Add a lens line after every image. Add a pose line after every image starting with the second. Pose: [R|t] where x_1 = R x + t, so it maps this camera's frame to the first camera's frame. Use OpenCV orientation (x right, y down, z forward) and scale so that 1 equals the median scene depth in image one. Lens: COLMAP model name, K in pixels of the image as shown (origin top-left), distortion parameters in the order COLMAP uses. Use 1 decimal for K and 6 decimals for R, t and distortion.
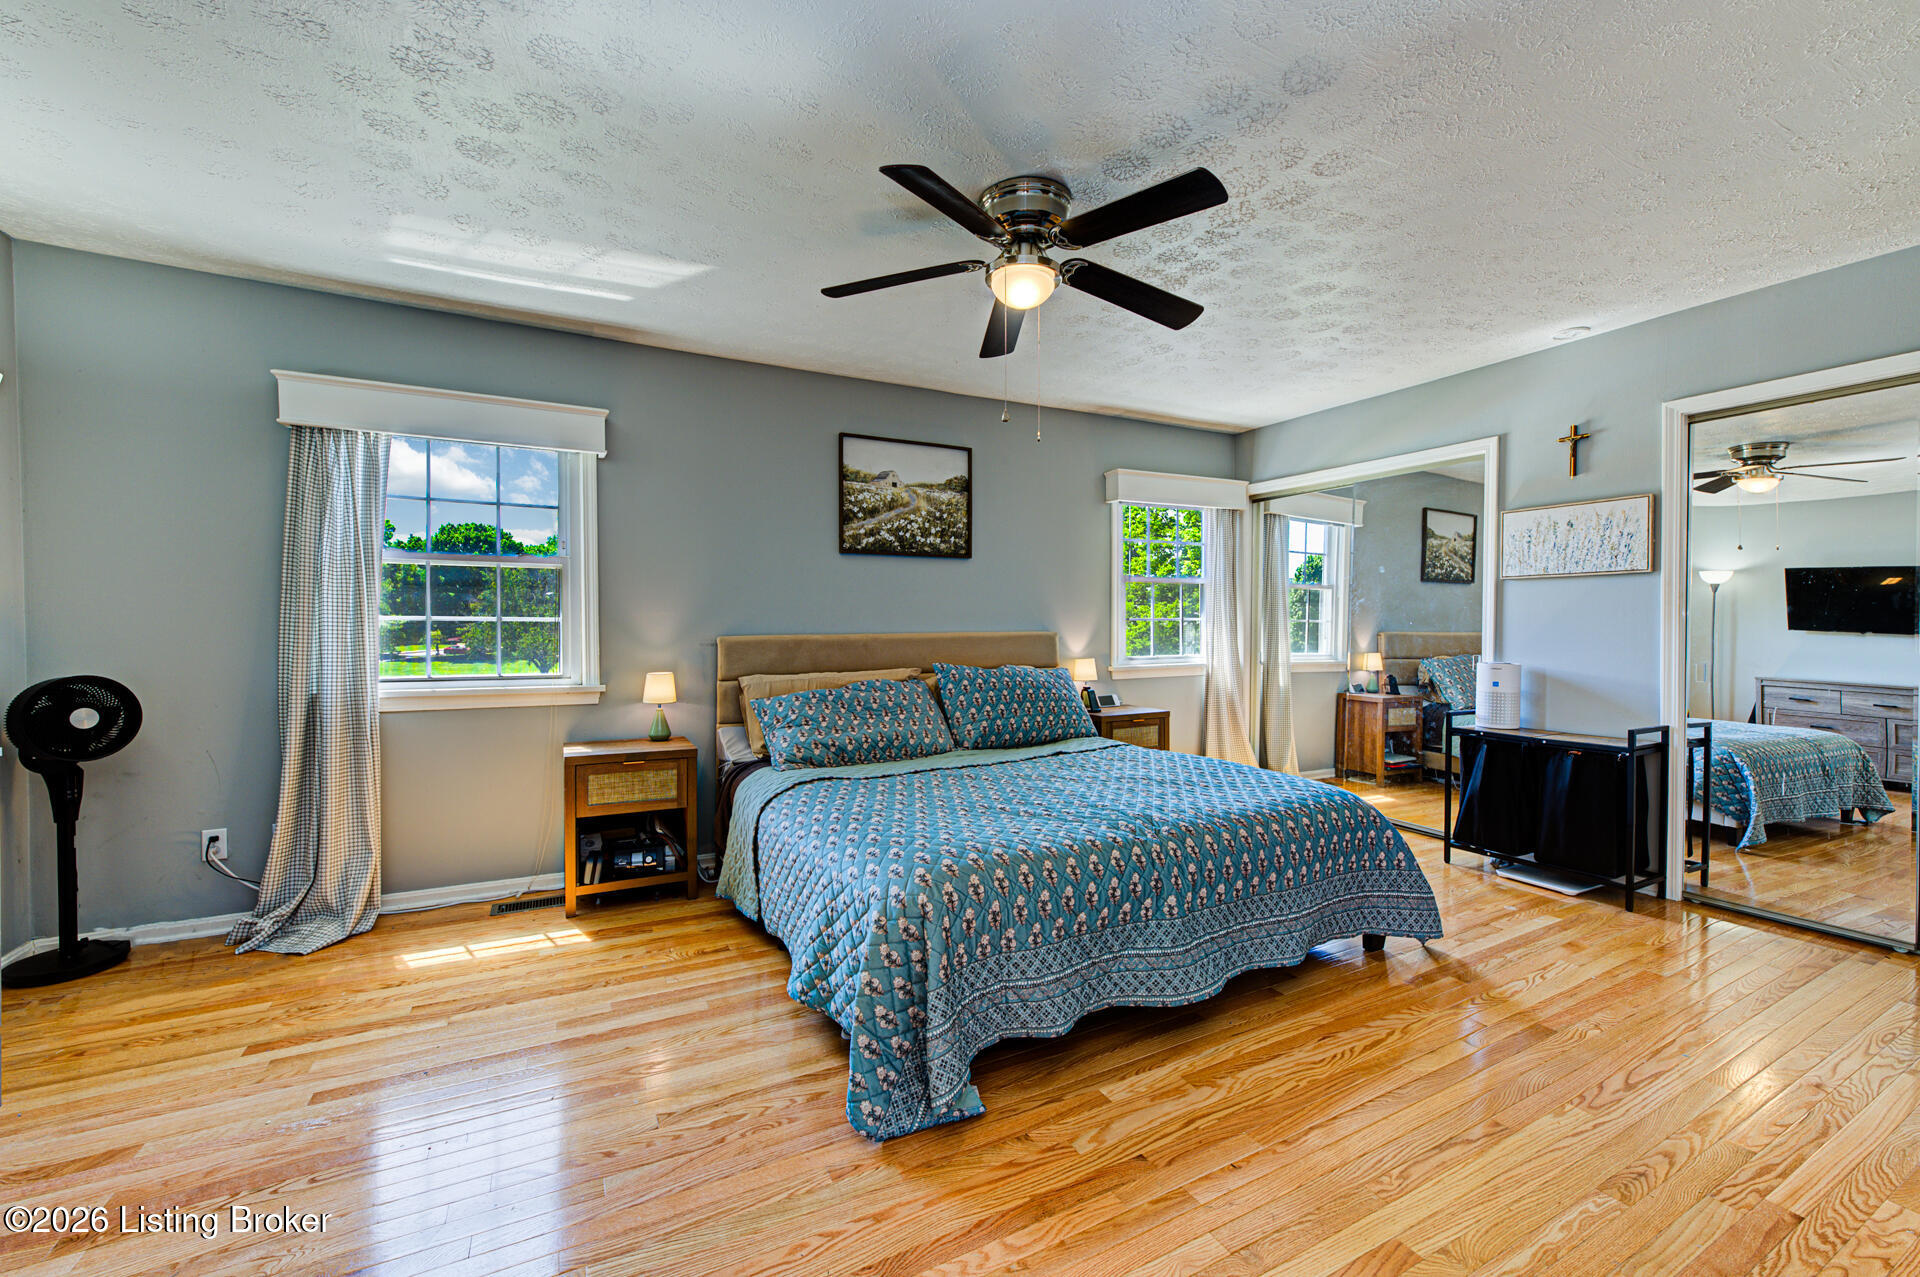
lens RADIAL K [[762.1, 0, 961.6], [0, 762.1, 631.9], [0, 0, 1]] dist [-0.000645, -0.000098]
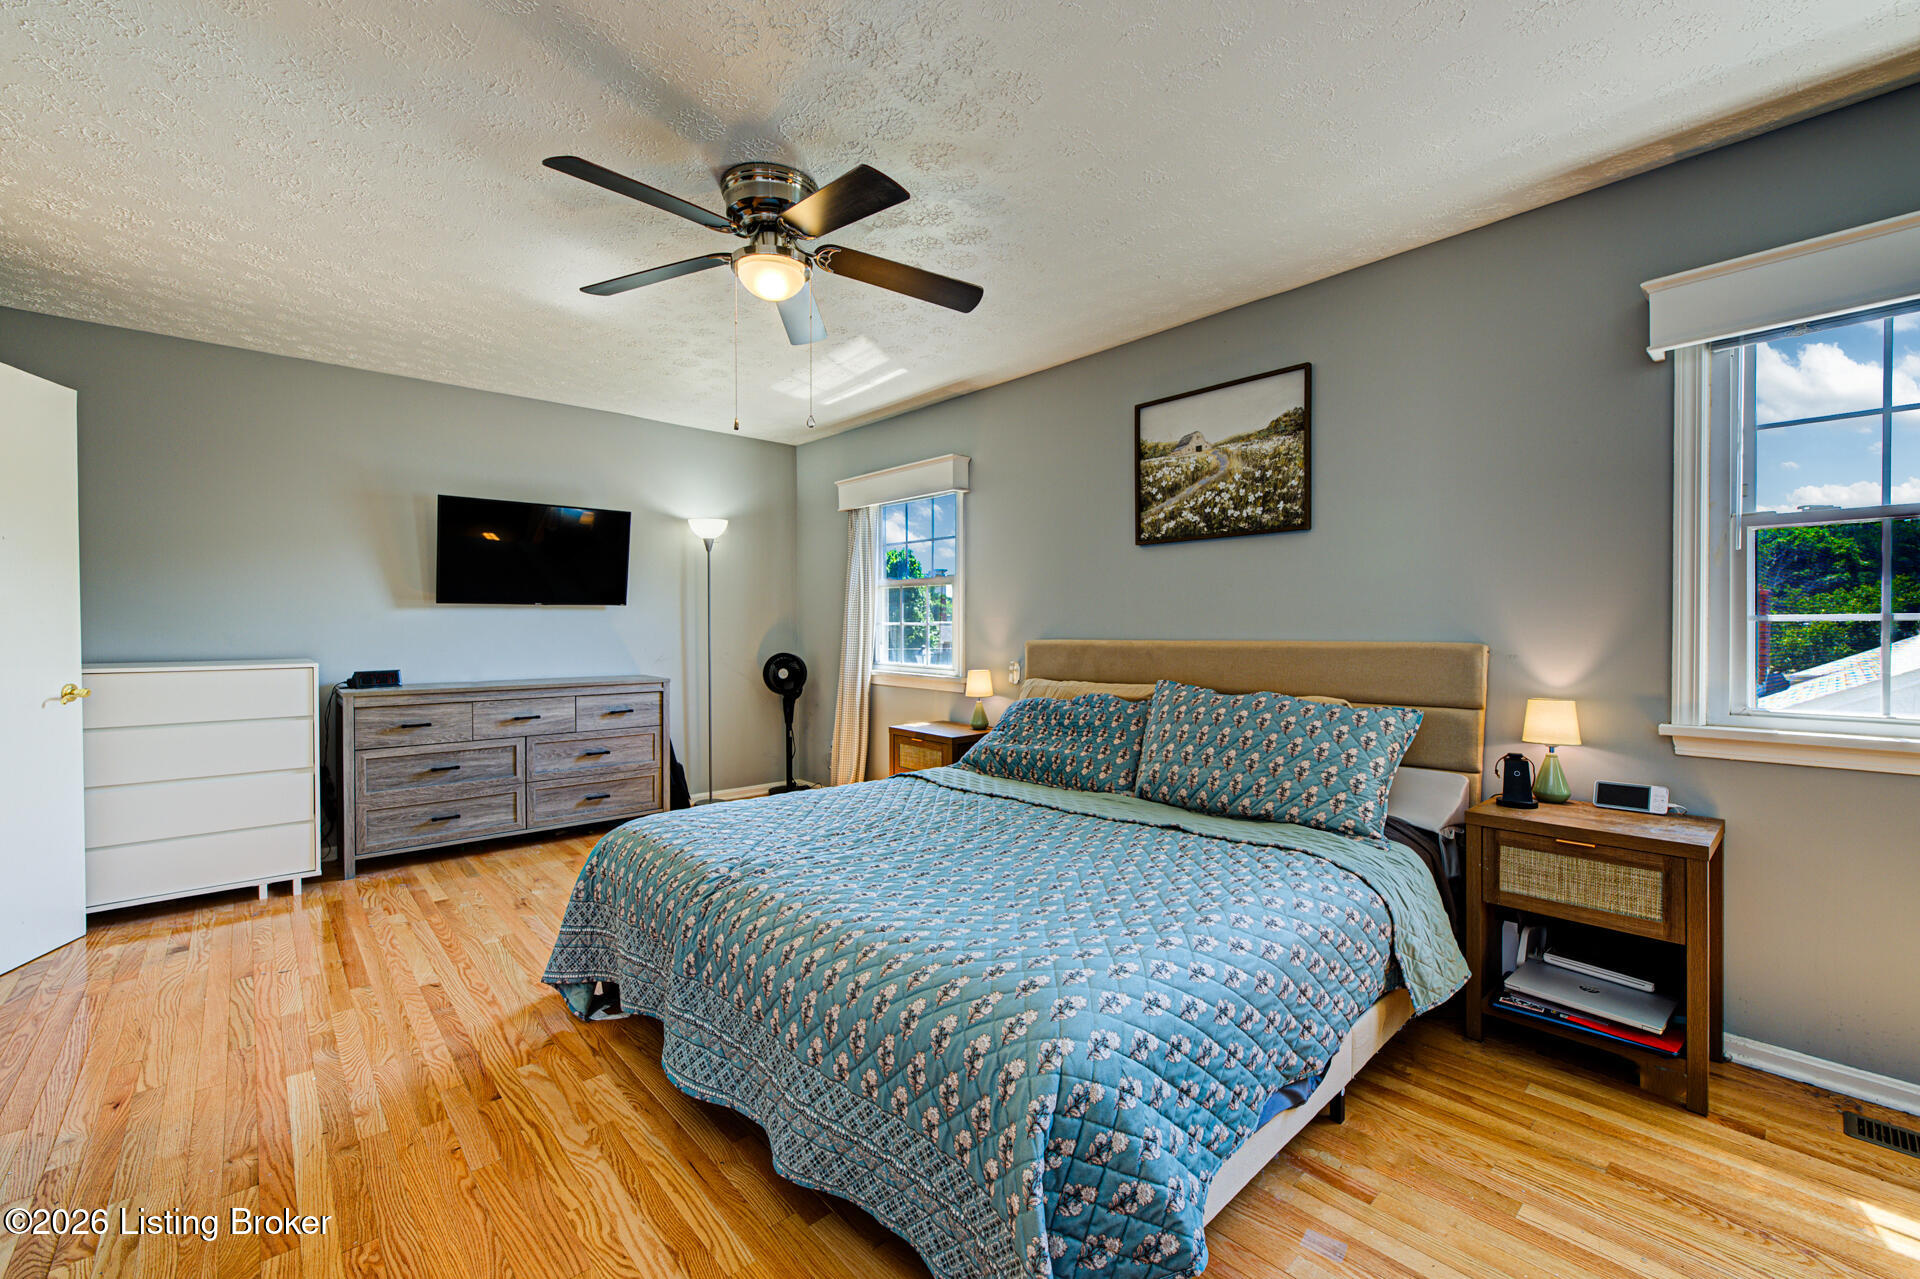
lens RADIAL K [[802.1, 0, 961.0], [0, 802.1, 631.8], [0, 0, 1]] dist [-0.003082, -0.000090]
pose [[0.244684, 0.007555, -0.969573, 0.659417], [-0.009551, 0.999940, 0.005381, -0.008977], [0.969556, 0.007944, 0.244742, 0.579457]]
